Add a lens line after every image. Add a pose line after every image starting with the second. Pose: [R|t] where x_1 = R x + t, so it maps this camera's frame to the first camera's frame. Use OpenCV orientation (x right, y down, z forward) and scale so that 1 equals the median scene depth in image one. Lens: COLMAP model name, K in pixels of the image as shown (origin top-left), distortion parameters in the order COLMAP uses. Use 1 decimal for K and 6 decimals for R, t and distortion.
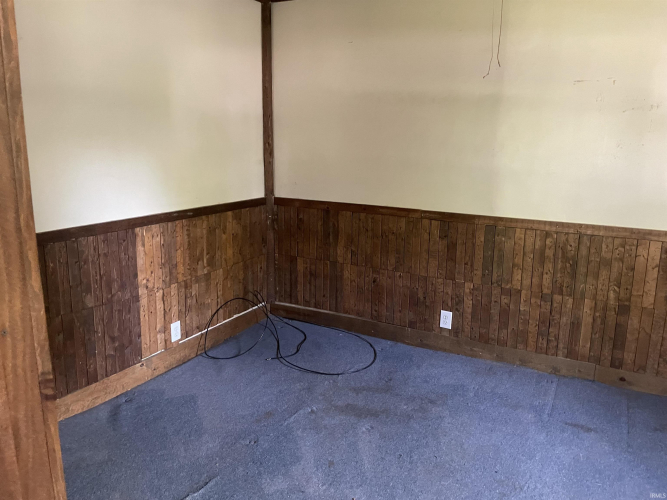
lens RADIAL K [[507.7, 0, 333.8], [0, 507.7, 254.4], [0, 0, 1]] dist [0.083760, -0.110253]
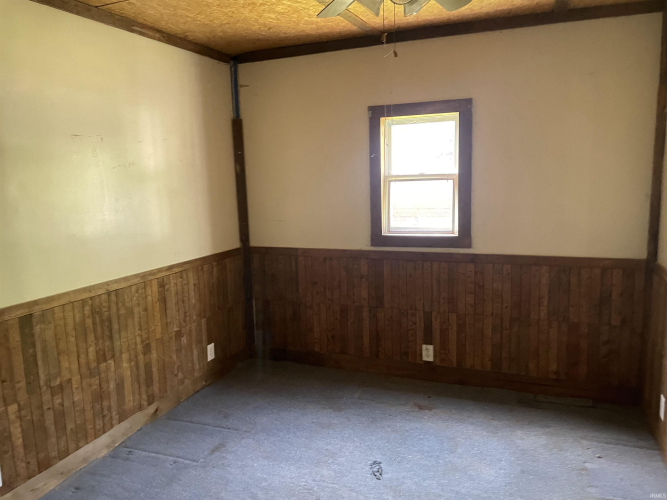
lens RADIAL K [[507.7, 0, 330.5], [0, 507.7, 245.0], [0, 0, 1]] dist [0.083760, -0.110253]
pose [[-0.094593, -0.164008, 0.981913, -0.456996], [0.223367, 0.957691, 0.181480, -0.195998], [-0.970134, 0.236494, -0.053957, 0.613143]]
